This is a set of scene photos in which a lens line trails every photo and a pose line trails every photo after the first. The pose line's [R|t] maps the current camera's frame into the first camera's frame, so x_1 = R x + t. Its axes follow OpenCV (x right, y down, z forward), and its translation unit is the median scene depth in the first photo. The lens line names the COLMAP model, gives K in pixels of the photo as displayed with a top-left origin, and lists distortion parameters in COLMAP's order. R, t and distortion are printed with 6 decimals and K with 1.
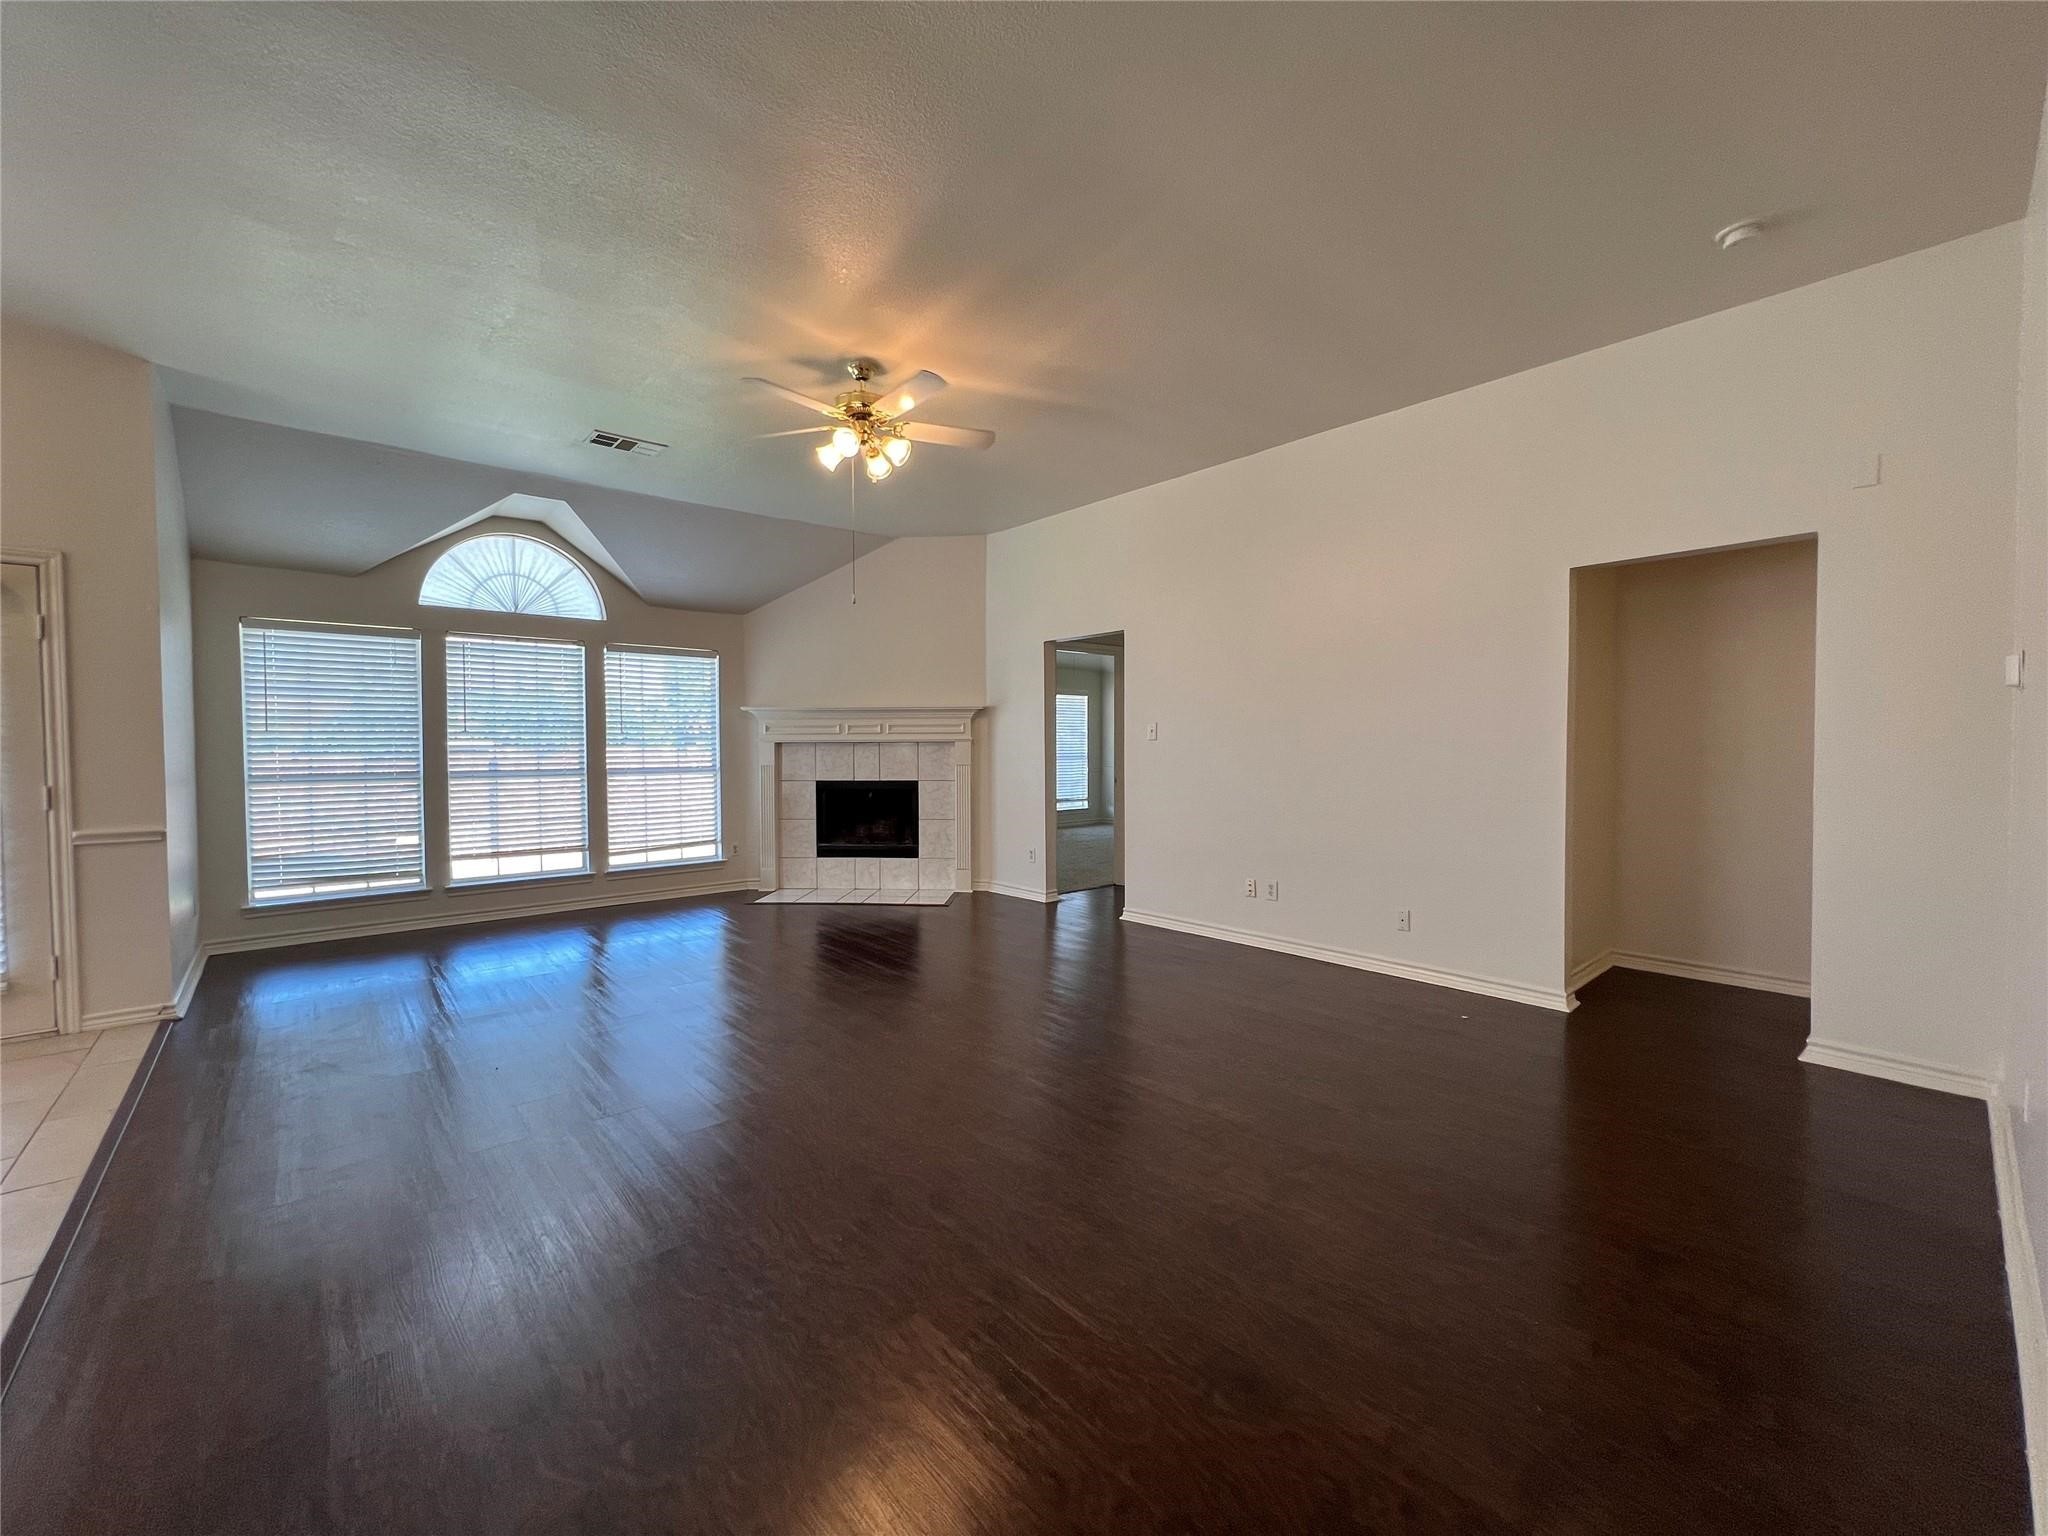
lens RADIAL K [[823.4, 0, 1017.5], [0, 823.4, 763.3], [0, 0, 1]] dist [0.000476, 0.001029]
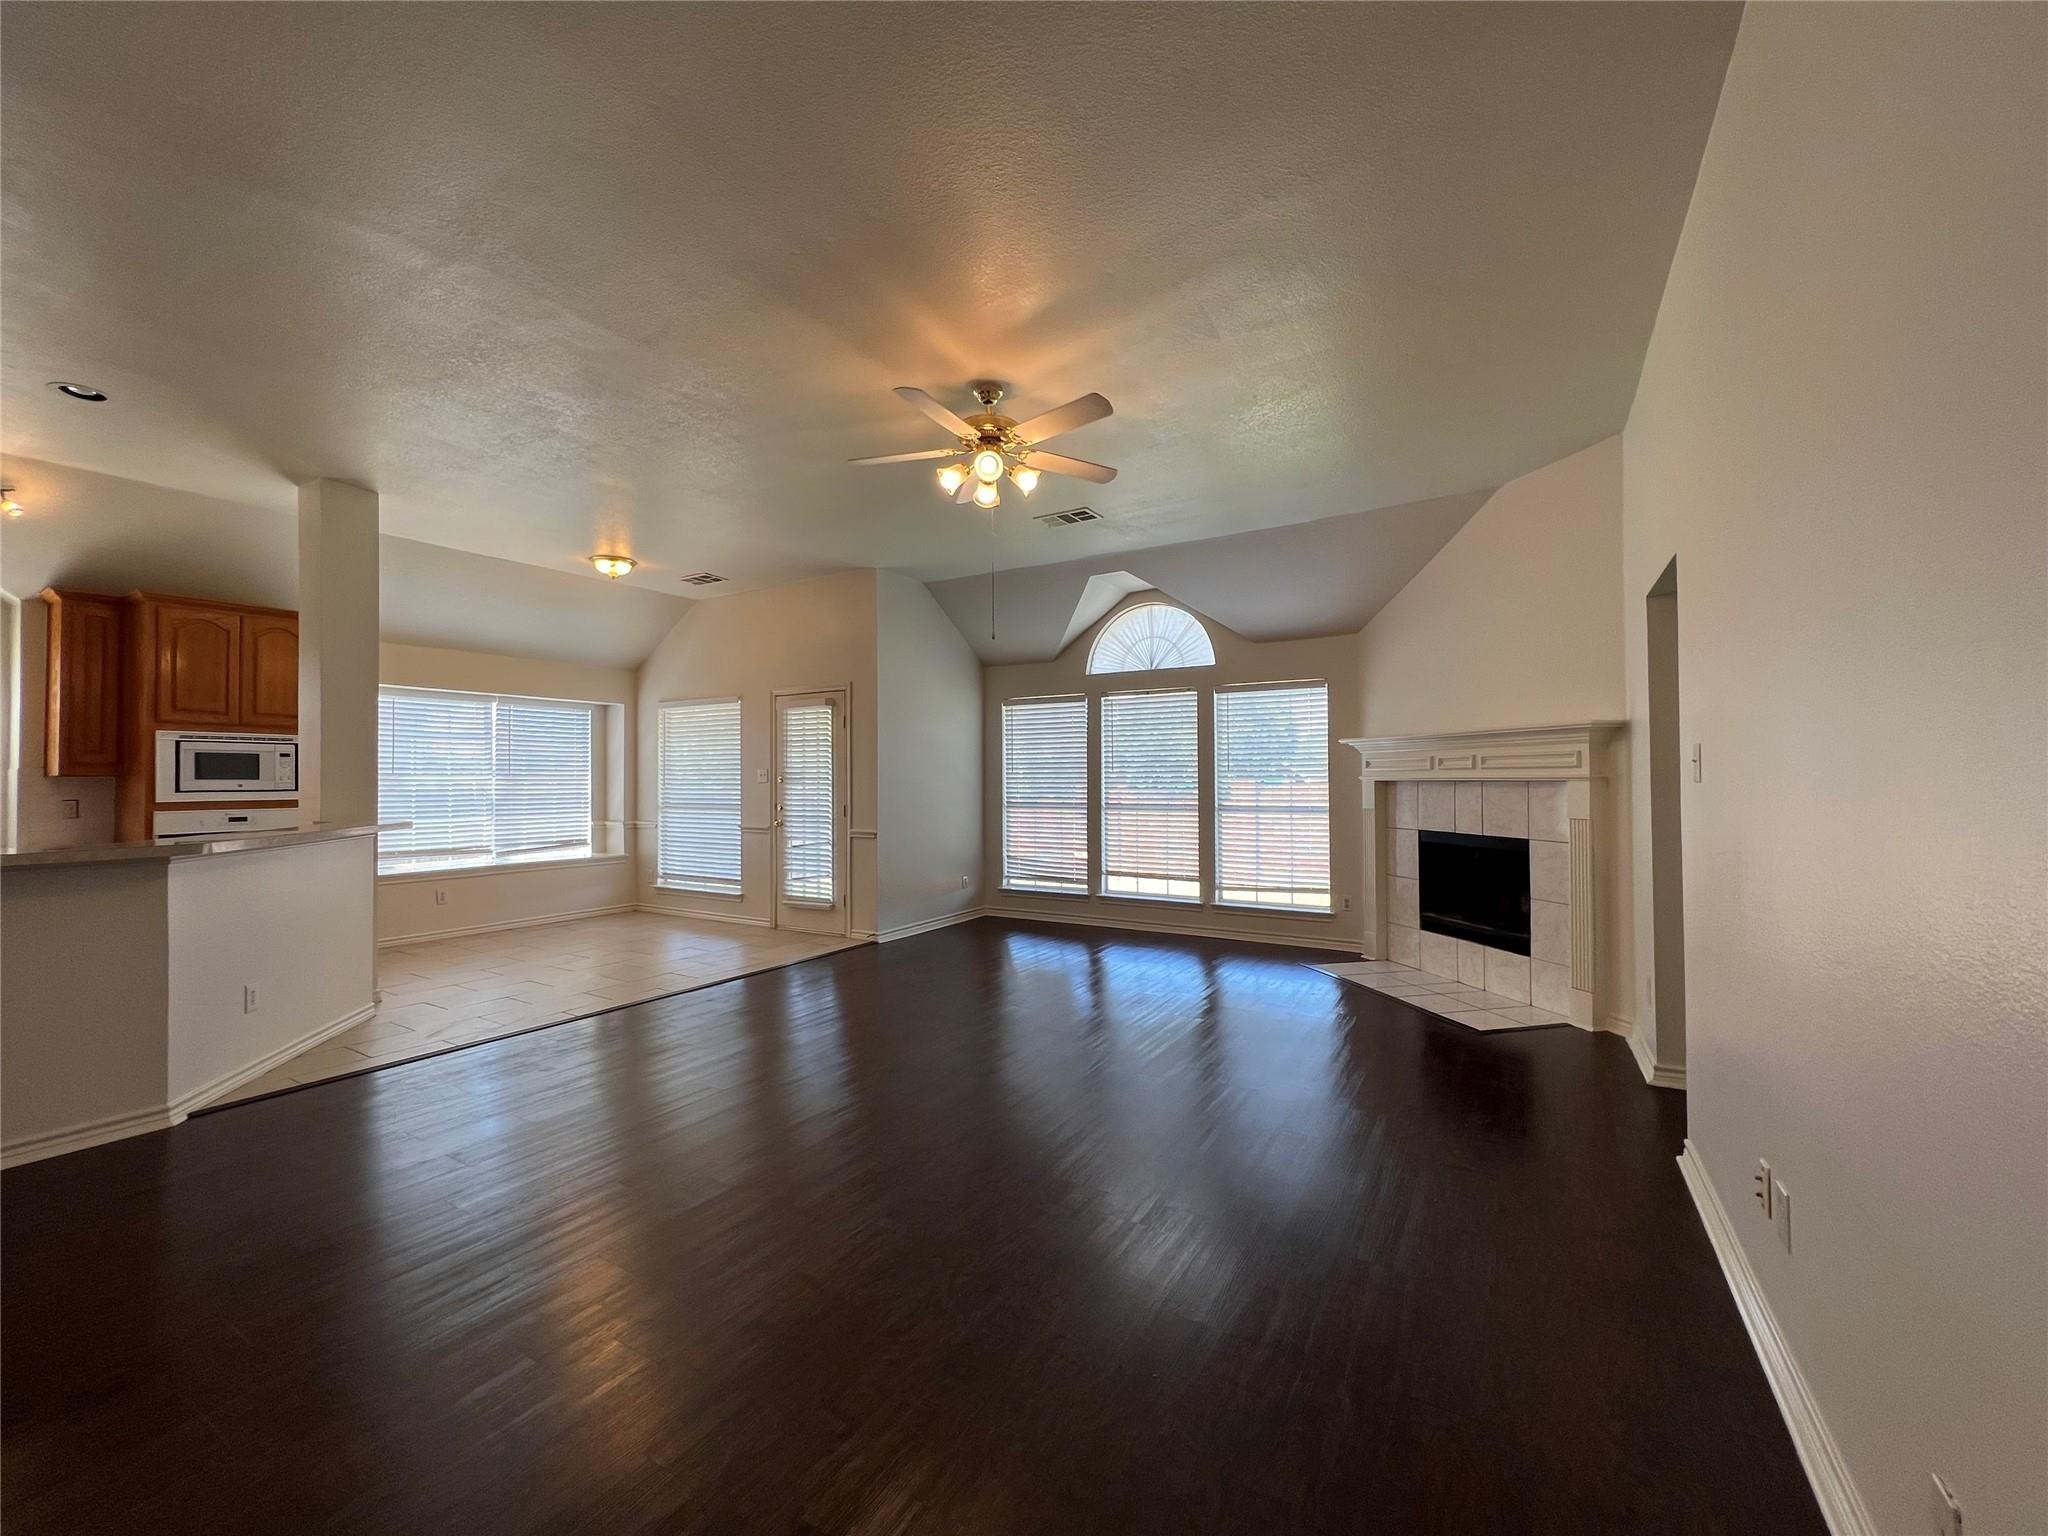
lens RADIAL K [[826.6, 0, 1022.8], [0, 826.6, 766.6], [0, 0, 1]] dist [-0.001240, 0.000590]
pose [[0.295538, -0.012073, -0.955255, 0.446411], [-0.019724, 0.999630, -0.018735, -0.018880], [0.955127, 0.024378, 0.295191, 0.472260]]
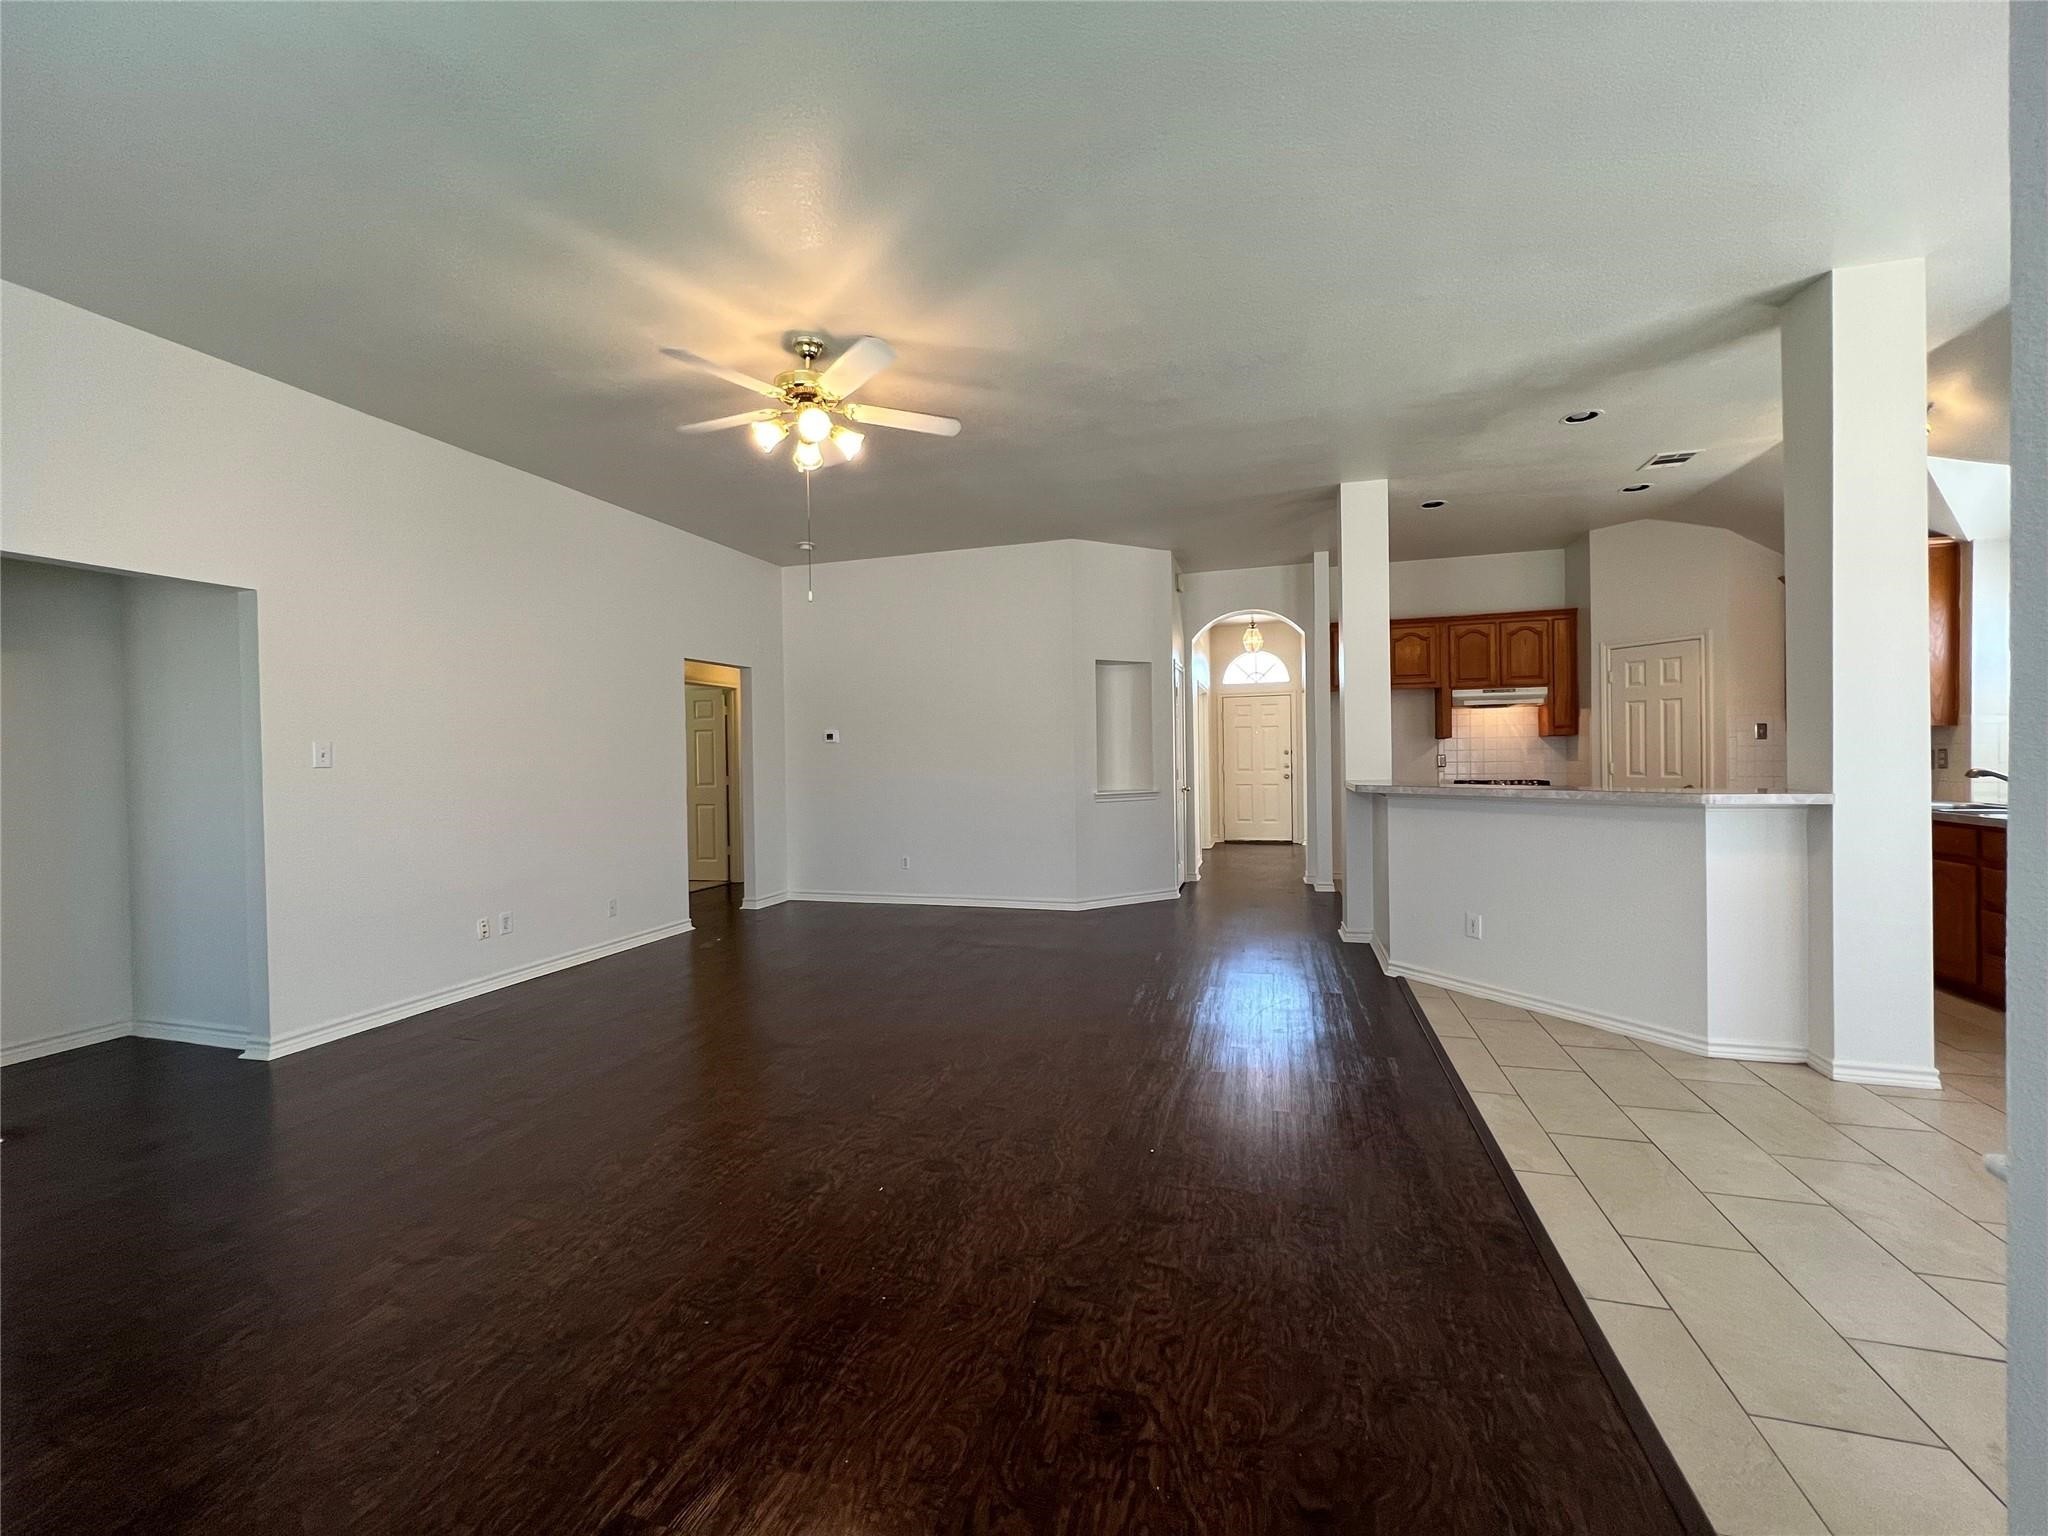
lens RADIAL K [[823.4, 0, 1026.6], [0, 823.4, 762.1], [0, 0, 1]] dist [0.000476, 0.001029]
pose [[-0.524087, 0.006938, 0.851636, -0.654223], [0.042199, 0.998950, 0.017830, -0.018654], [-0.850619, 0.045283, -0.523830, 0.787941]]
